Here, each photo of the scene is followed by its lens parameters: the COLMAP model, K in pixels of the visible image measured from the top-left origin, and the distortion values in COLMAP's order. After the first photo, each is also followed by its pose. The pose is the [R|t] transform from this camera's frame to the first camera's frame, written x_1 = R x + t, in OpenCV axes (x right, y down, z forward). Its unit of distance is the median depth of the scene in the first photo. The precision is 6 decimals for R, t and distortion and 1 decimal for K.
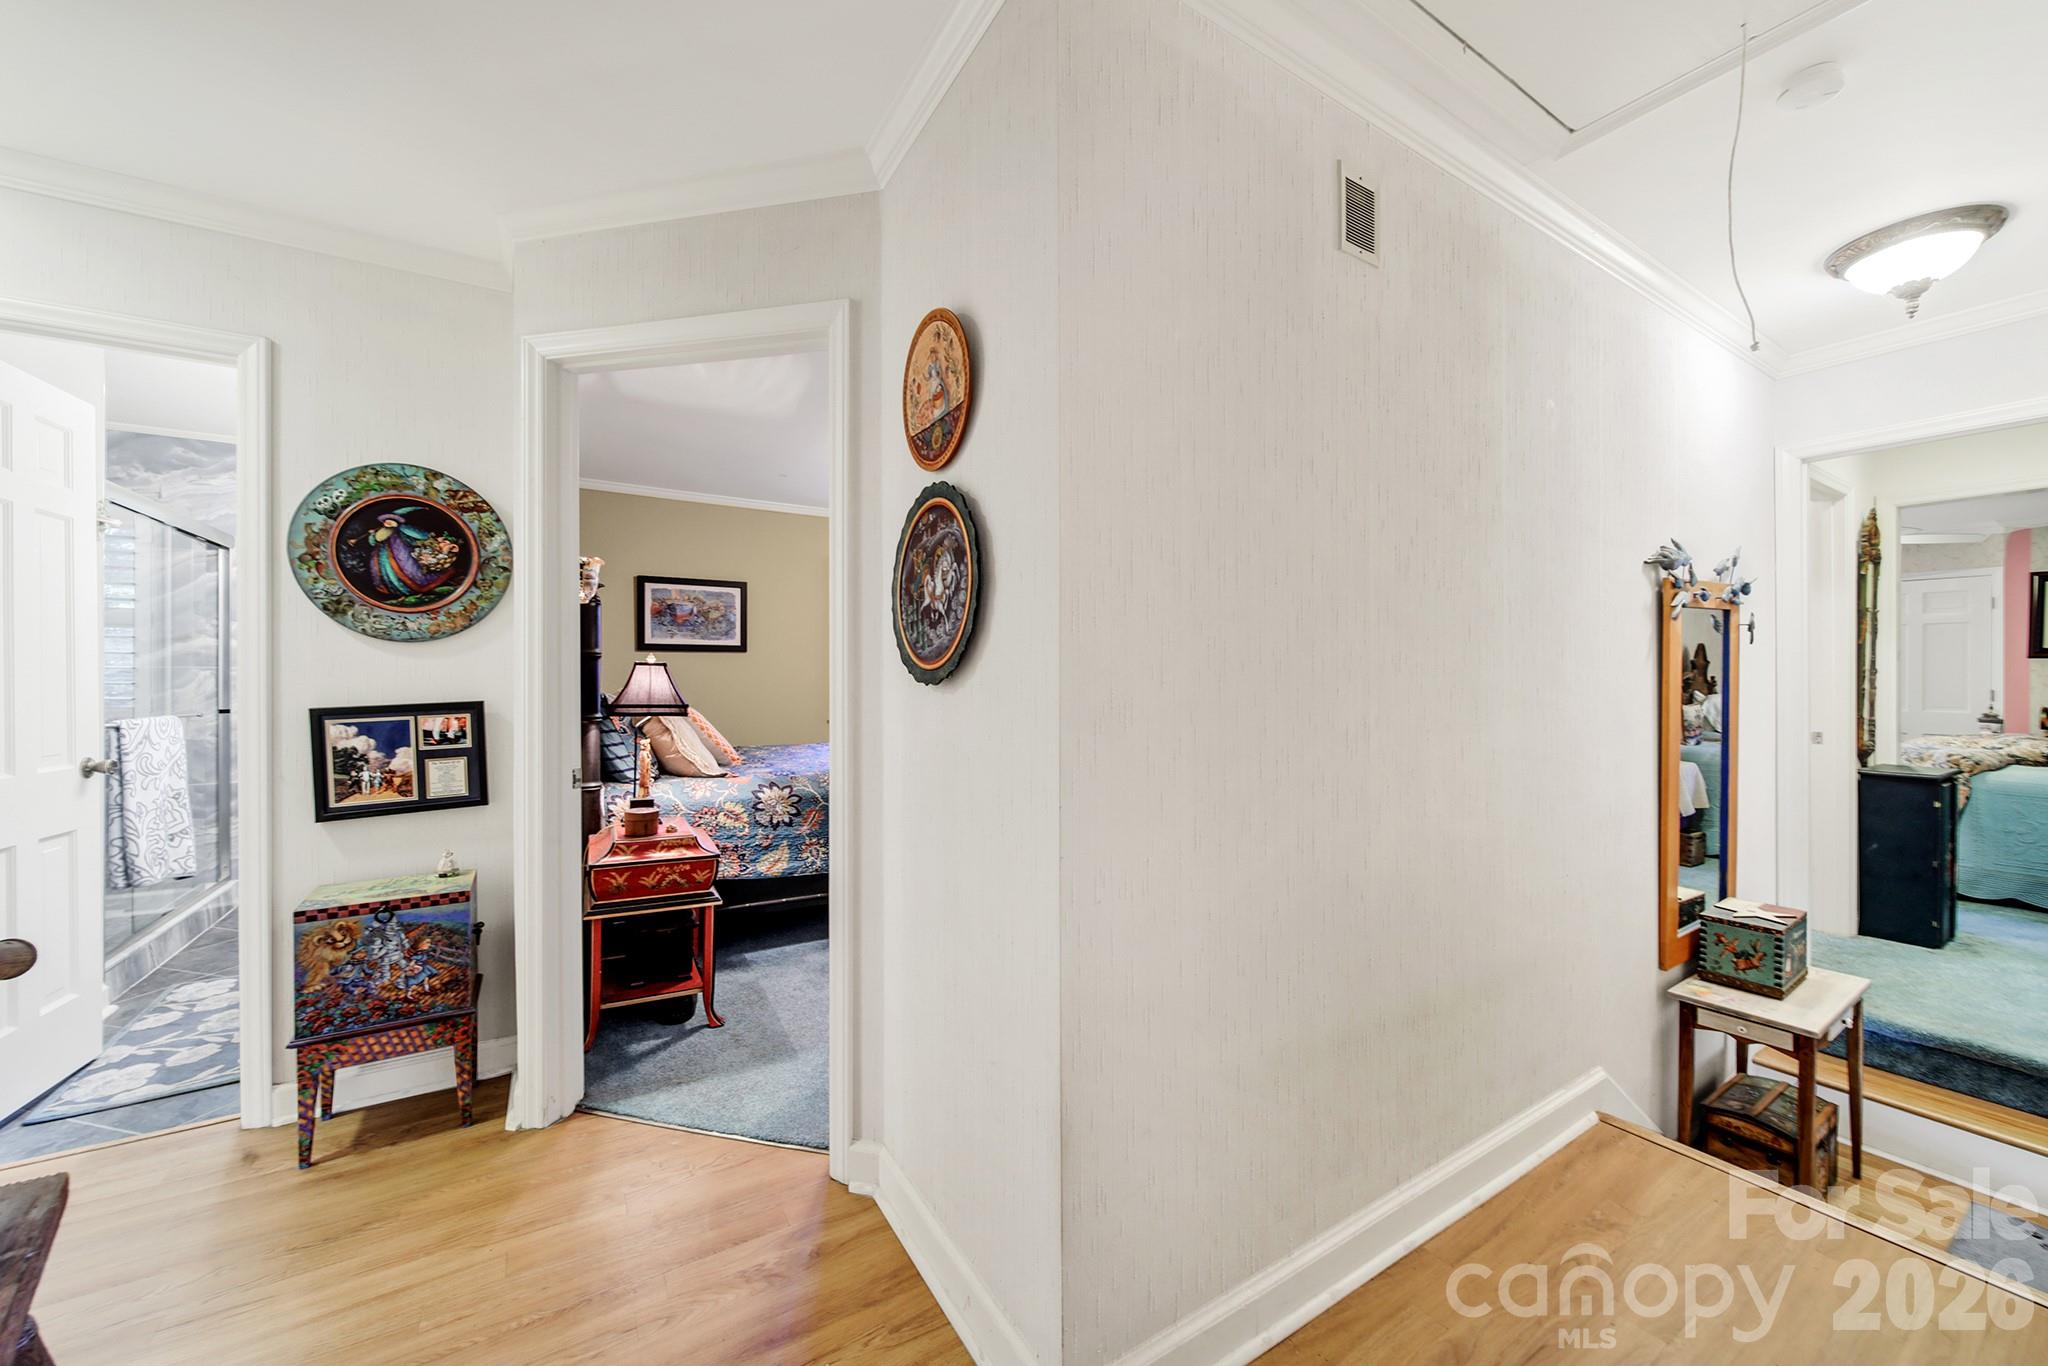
lens RADIAL K [[741.5, 0, 1023.2], [0, 741.5, 676.4], [0, 0, 1]] dist [-0.001149, -0.001237]
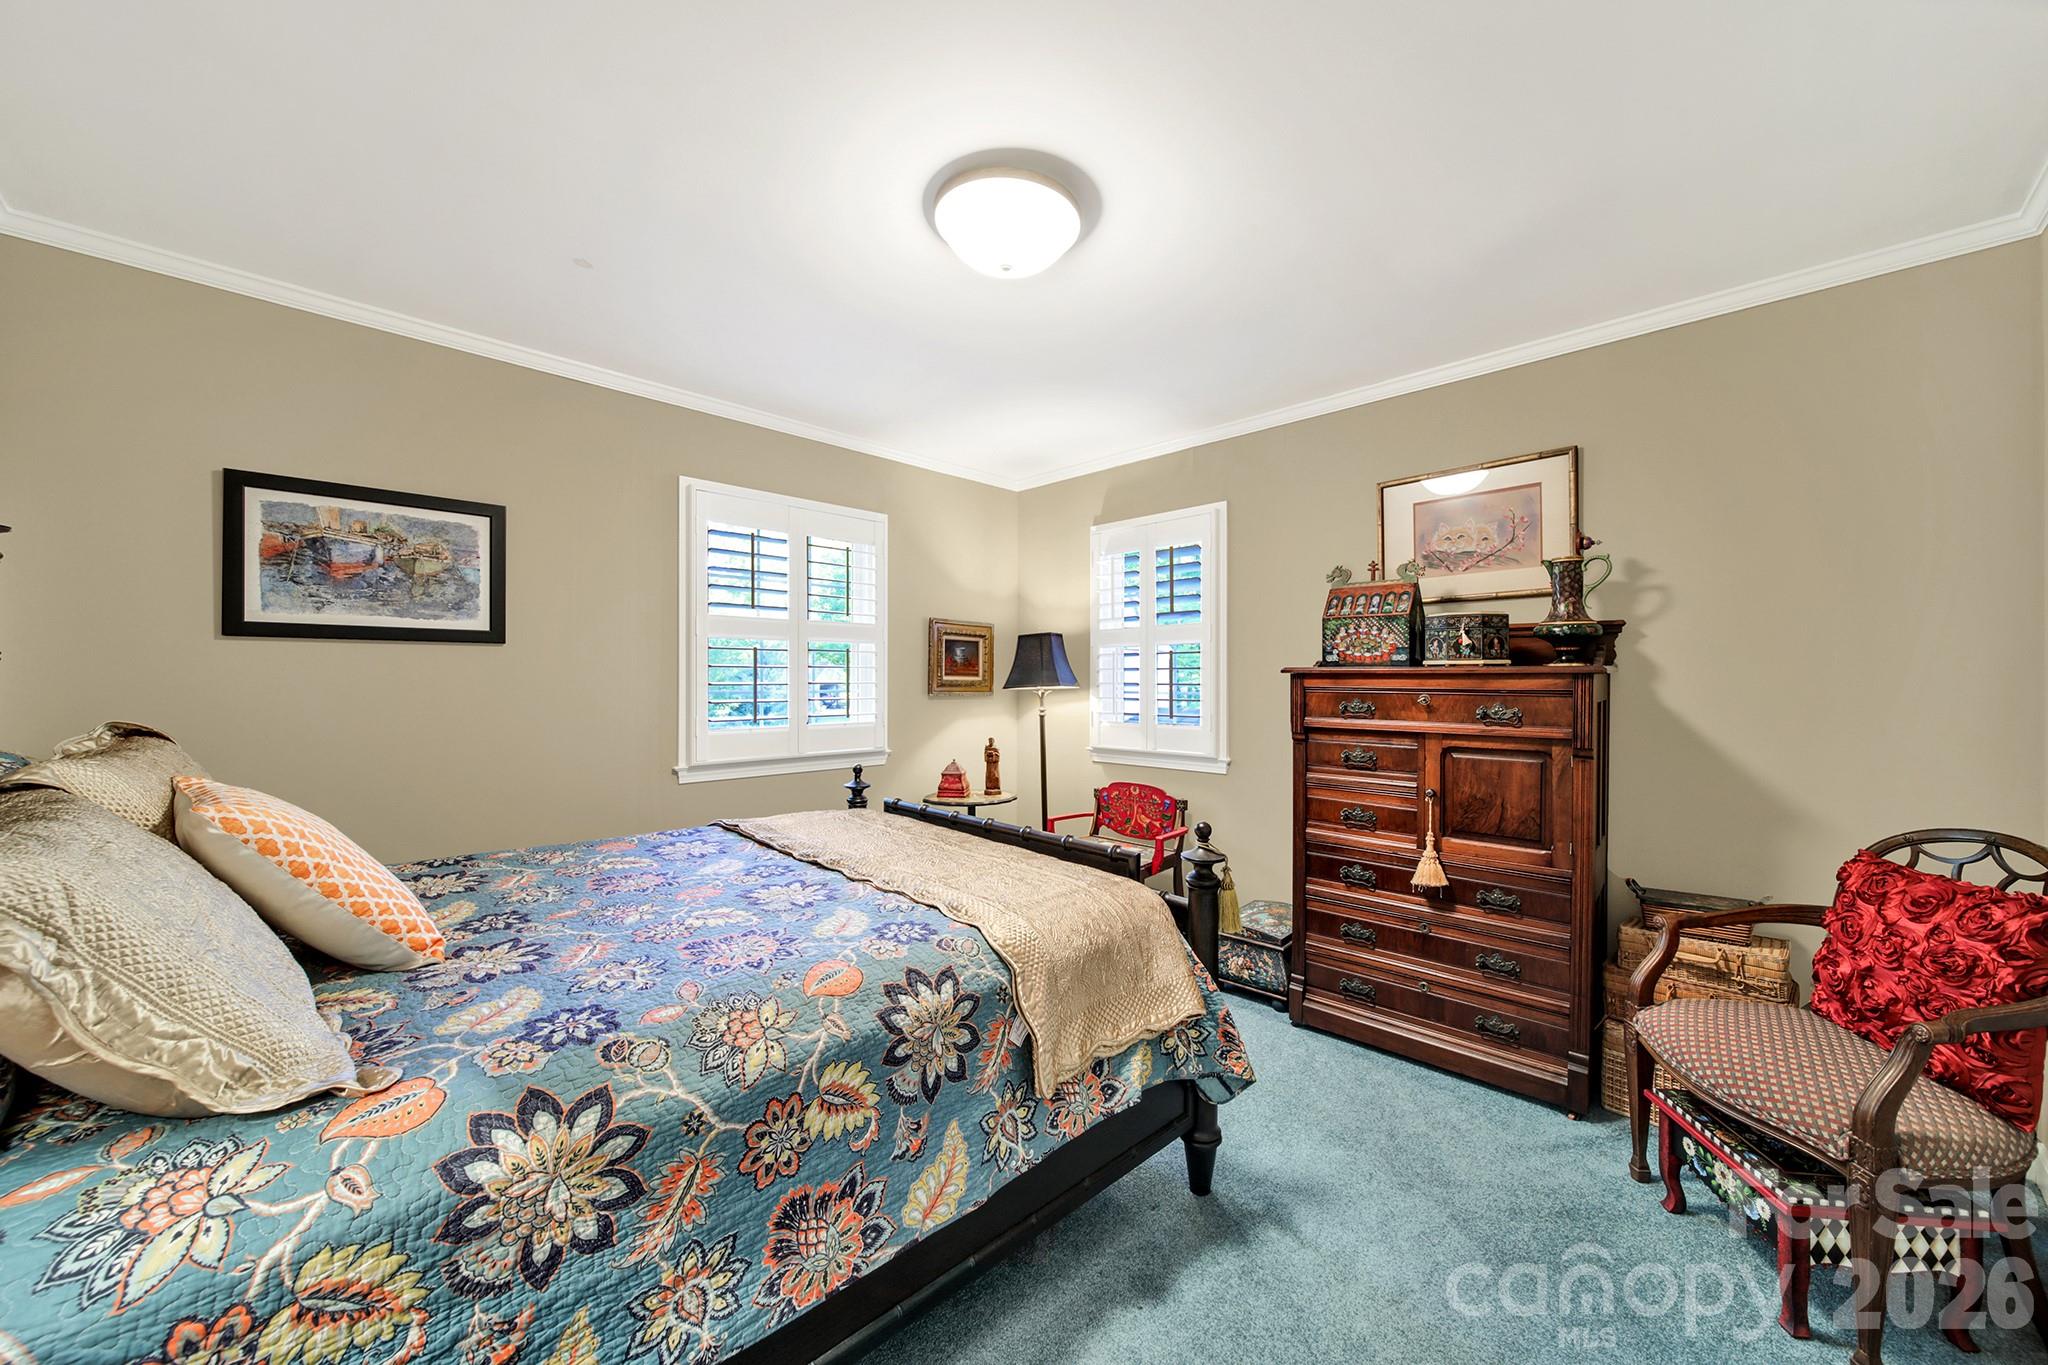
lens RADIAL K [[741.5, 0, 1028.6], [0, 741.5, 685.4], [0, 0, 1]] dist [-0.001149, -0.001237]
pose [[0.975286, 0.000337, 0.220947, -0.171217], [-0.002408, 0.999956, 0.009104, -0.012478], [-0.220934, -0.009411, 0.975243, 0.542126]]
